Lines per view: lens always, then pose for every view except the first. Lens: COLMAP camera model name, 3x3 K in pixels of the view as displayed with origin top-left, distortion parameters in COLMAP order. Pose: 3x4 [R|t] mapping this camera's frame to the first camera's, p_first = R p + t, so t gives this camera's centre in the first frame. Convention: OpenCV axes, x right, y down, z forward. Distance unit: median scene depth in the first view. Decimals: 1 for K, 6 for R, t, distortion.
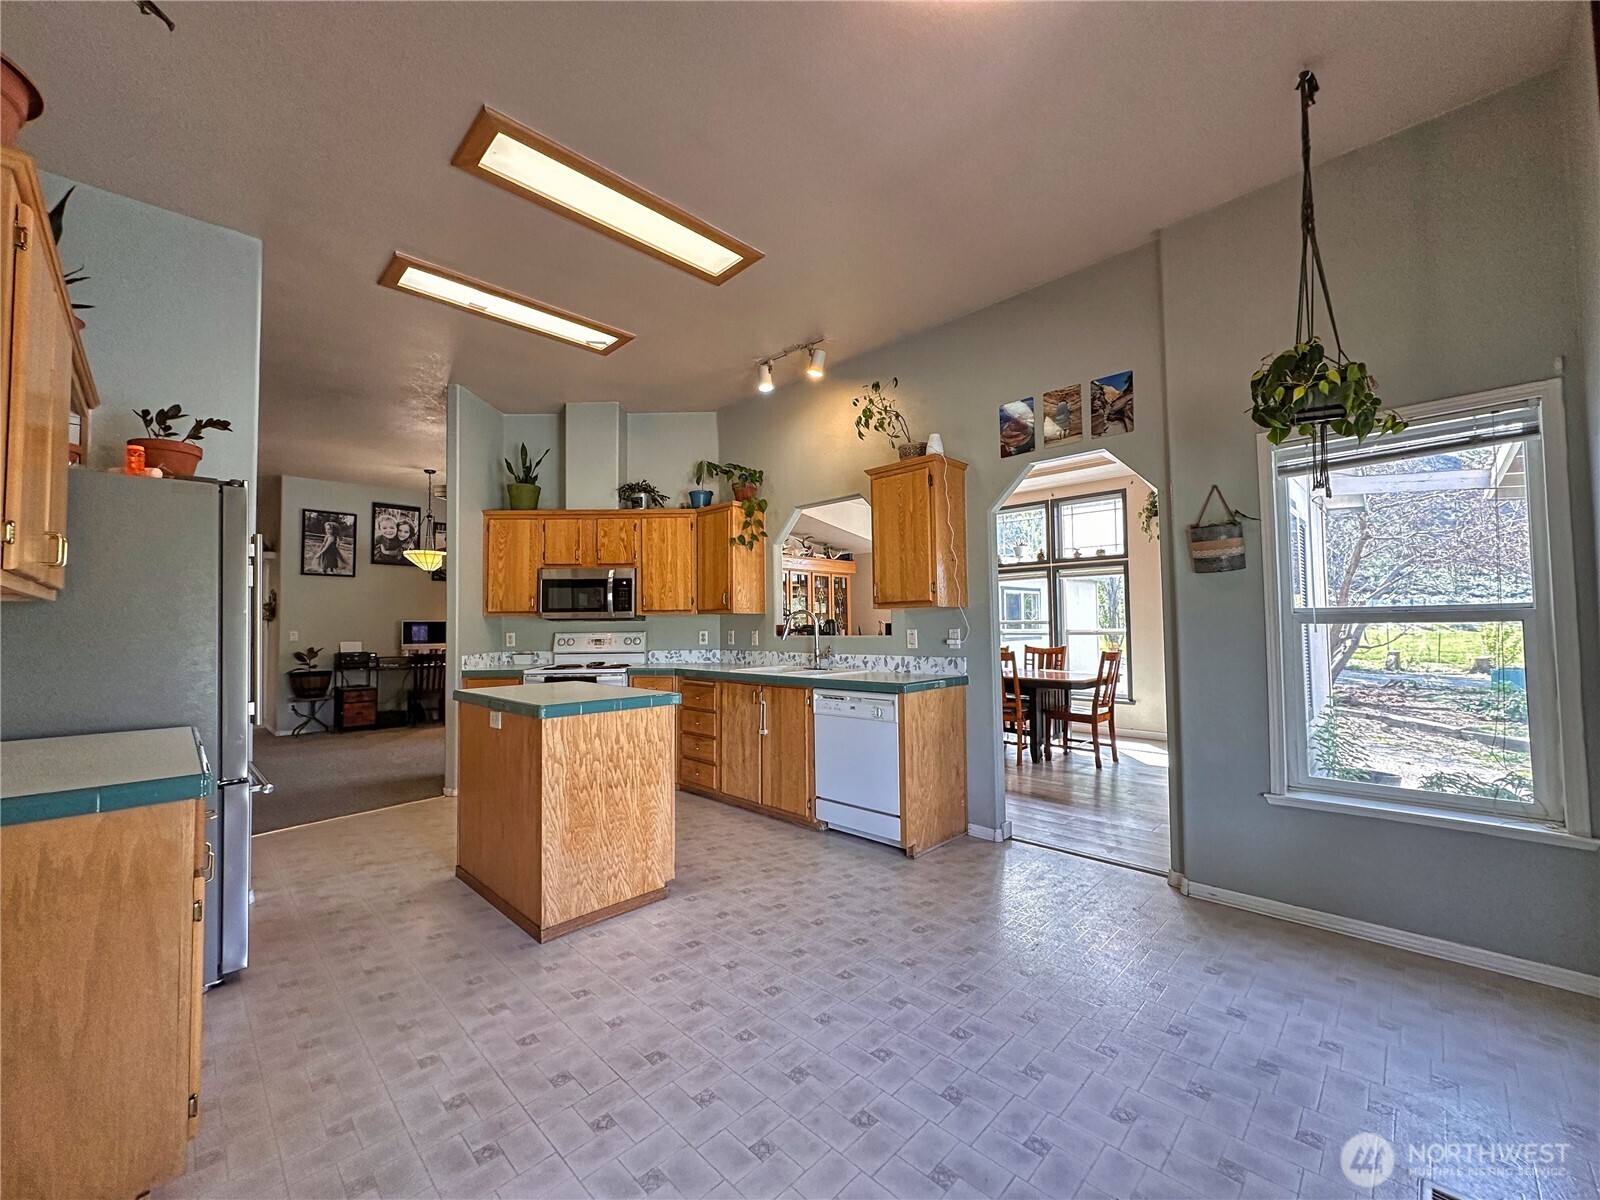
lens RADIAL K [[634.2, 0, 800.3], [0, 634.2, 600.4], [0, 0, 1]] dist [-0.001675, 0.000126]
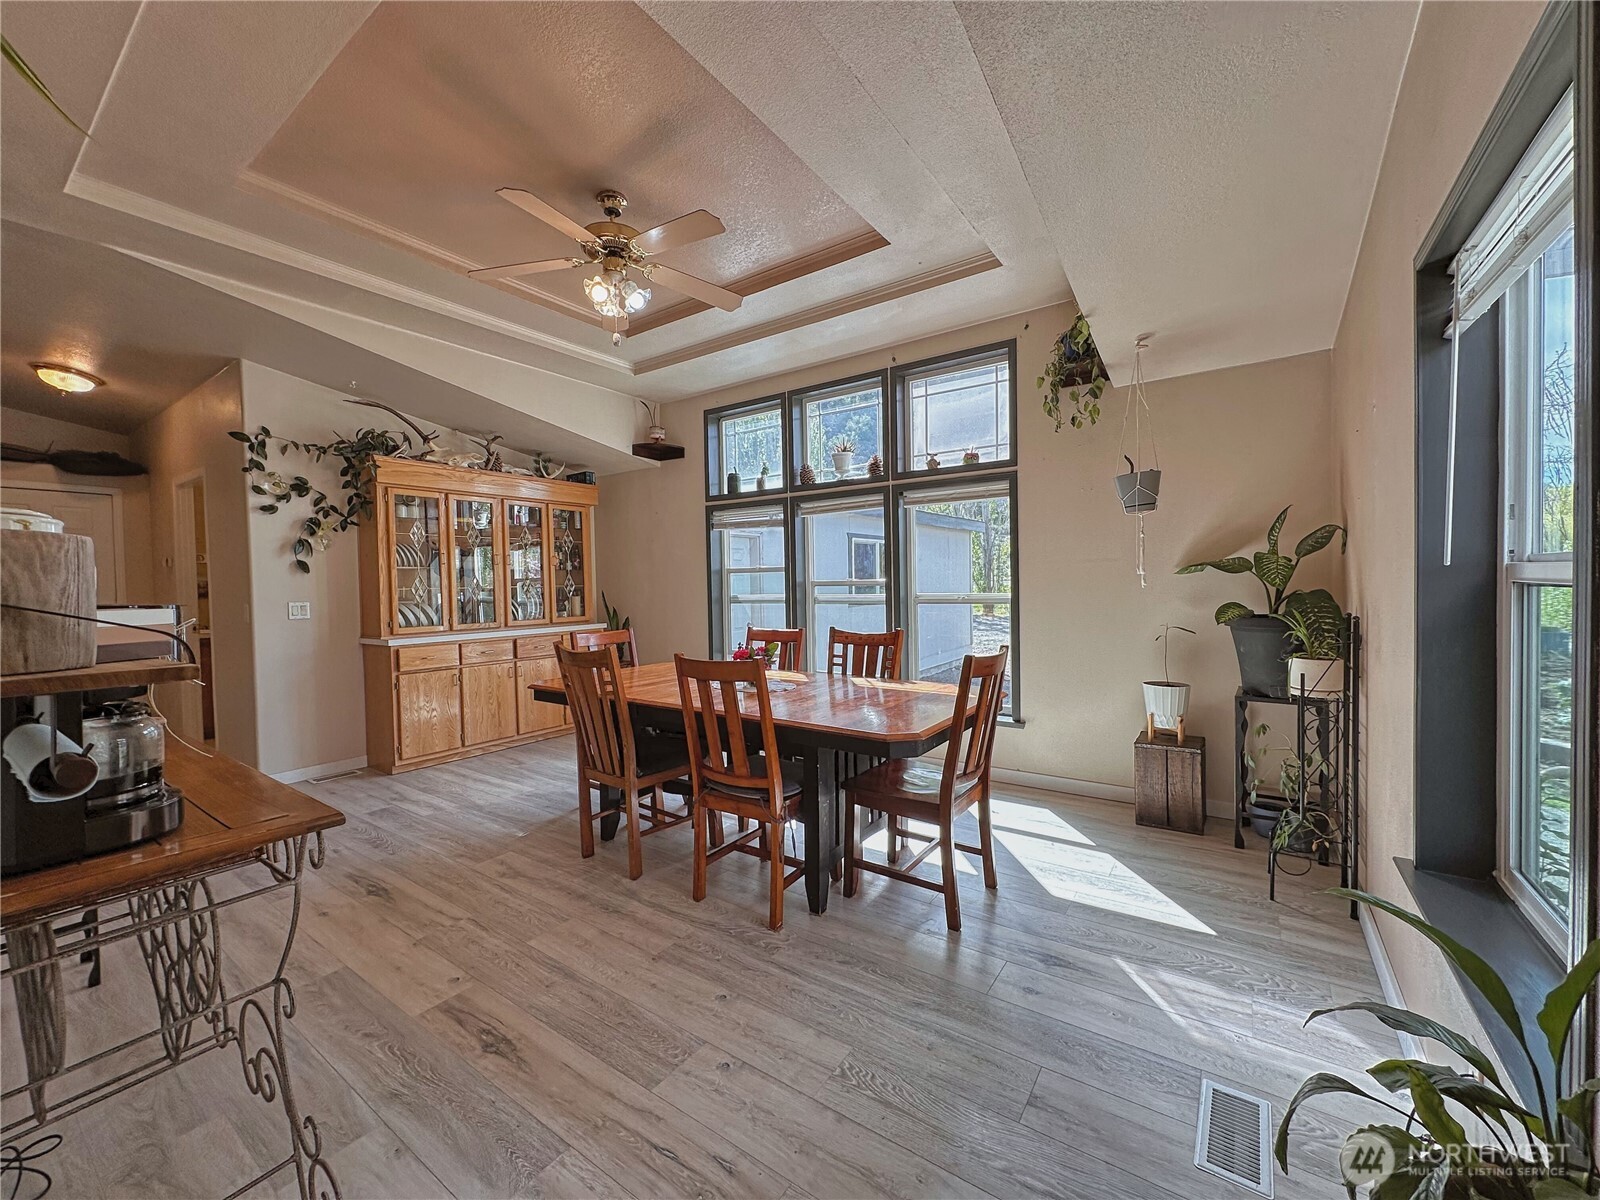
lens RADIAL K [[634.2, 0, 802.2], [0, 634.2, 600.6], [0, 0, 1]] dist [-0.001675, 0.000126]
pose [[0.985032, -0.013911, 0.171811, 0.217251], [0.002435, 0.997762, 0.066828, 0.012093], [-0.172356, -0.065409, 0.982861, 0.443381]]
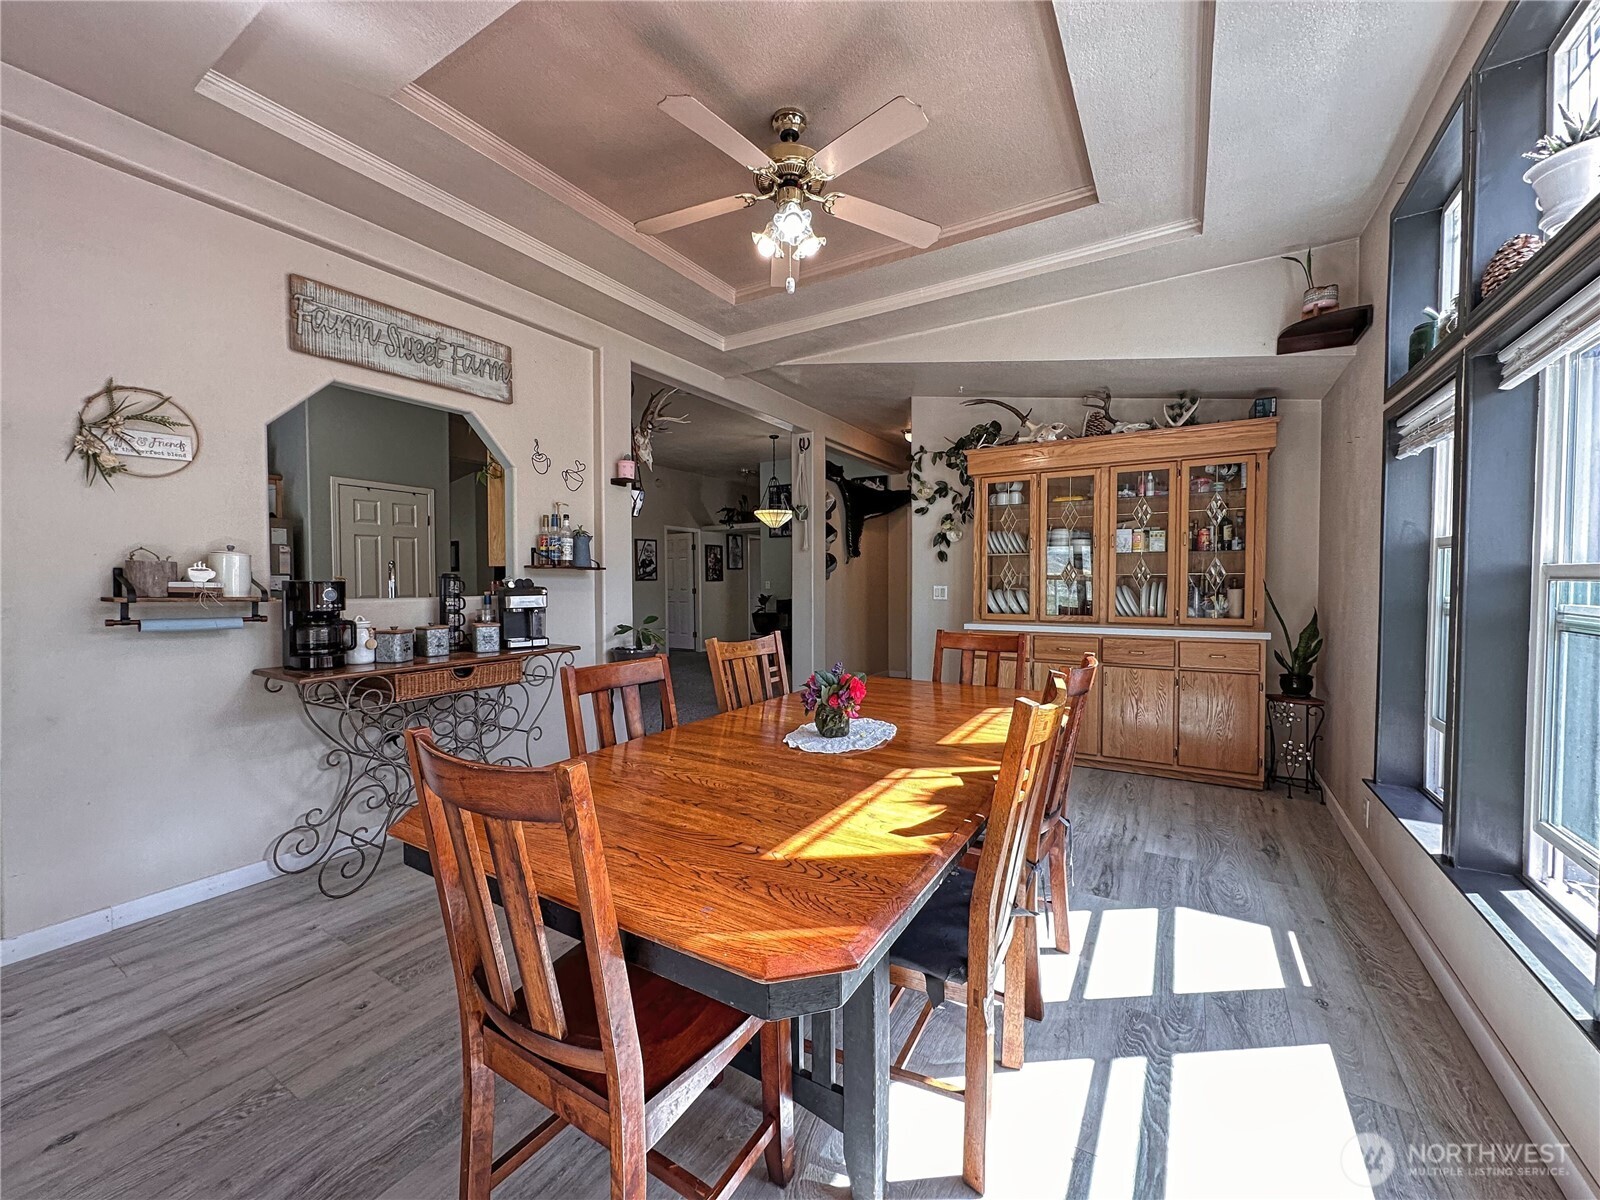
lens RADIAL K [[634.2, 0, 802.8], [0, 634.2, 599.9], [0, 0, 1]] dist [-0.001675, 0.000126]
pose [[0.232893, 0.038191, -0.971752, 0.495642], [0.040969, 0.997956, 0.049039, 0.025751], [0.971639, -0.051233, 0.230852, 0.771237]]
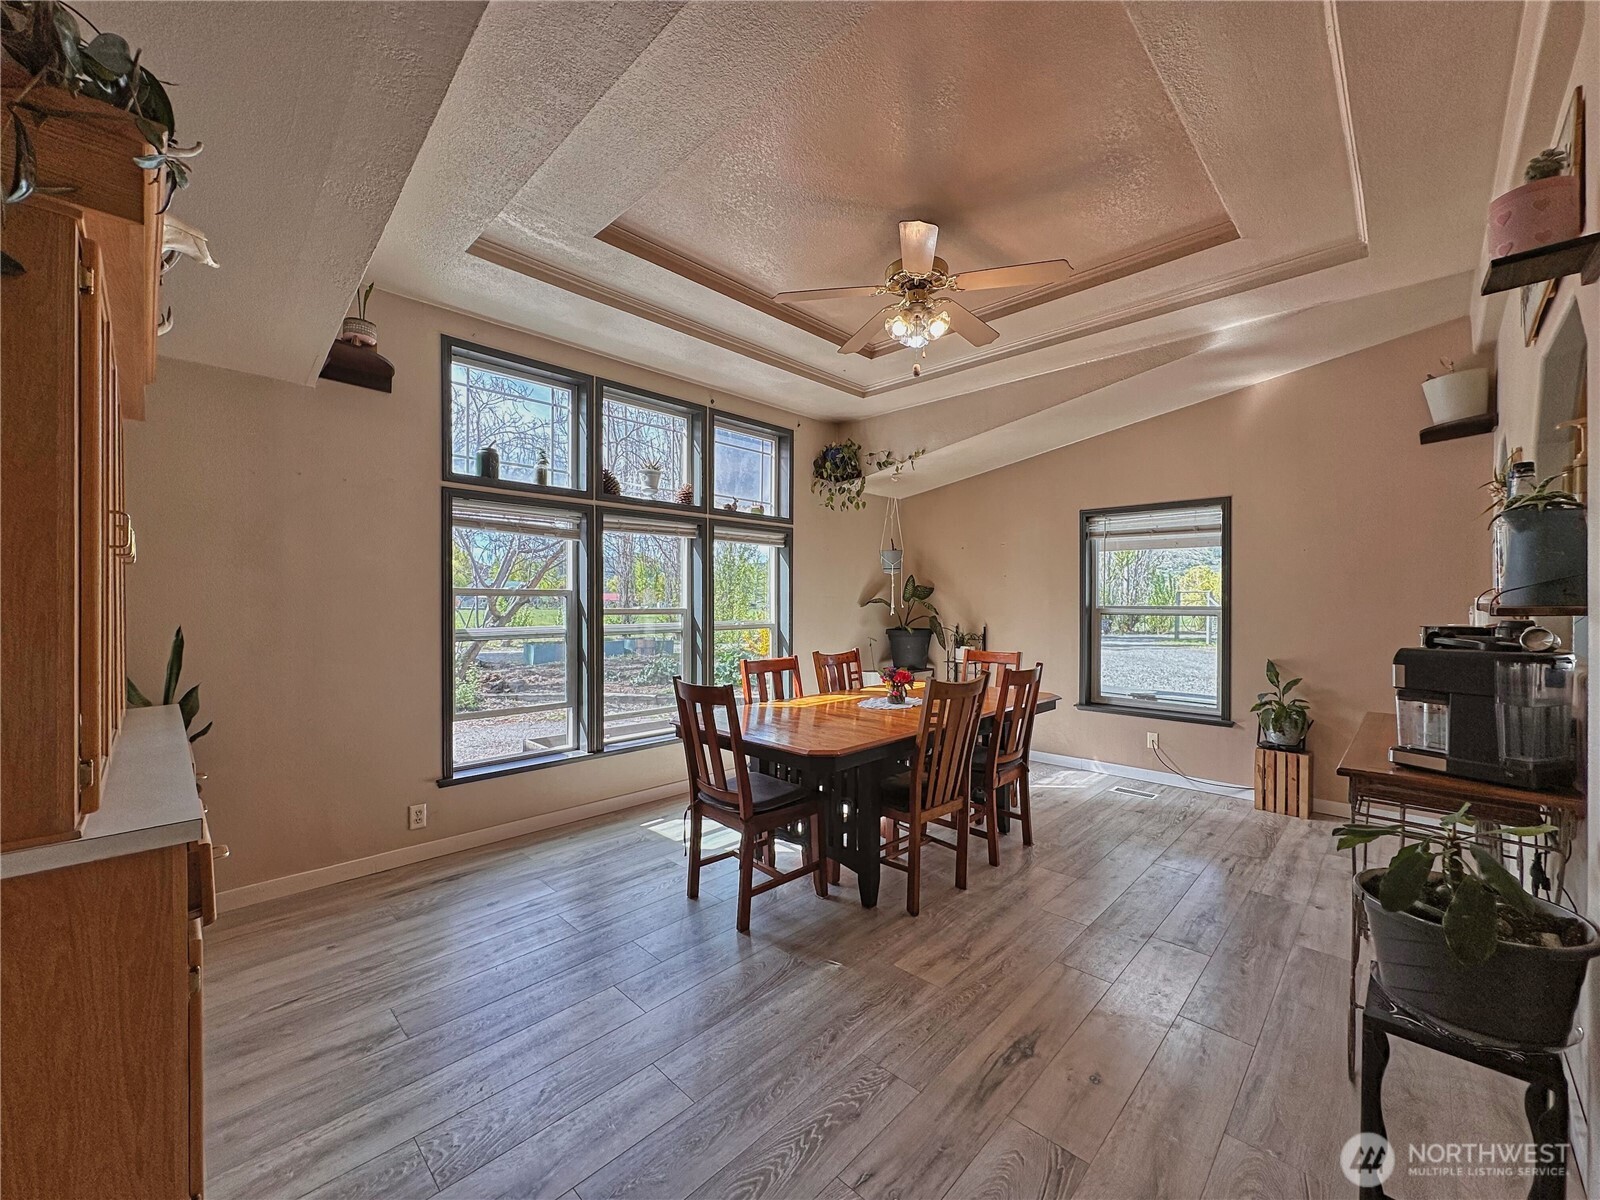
lens RADIAL K [[634.2, 0, 800.8], [0, 634.2, 598.1], [0, 0, 1]] dist [-0.001675, 0.000126]
pose [[-0.008015, 0.010171, 0.999916, -0.207447], [-0.044014, 0.998976, -0.010515, 0.024902], [-0.998999, -0.044094, -0.007559, 0.915726]]
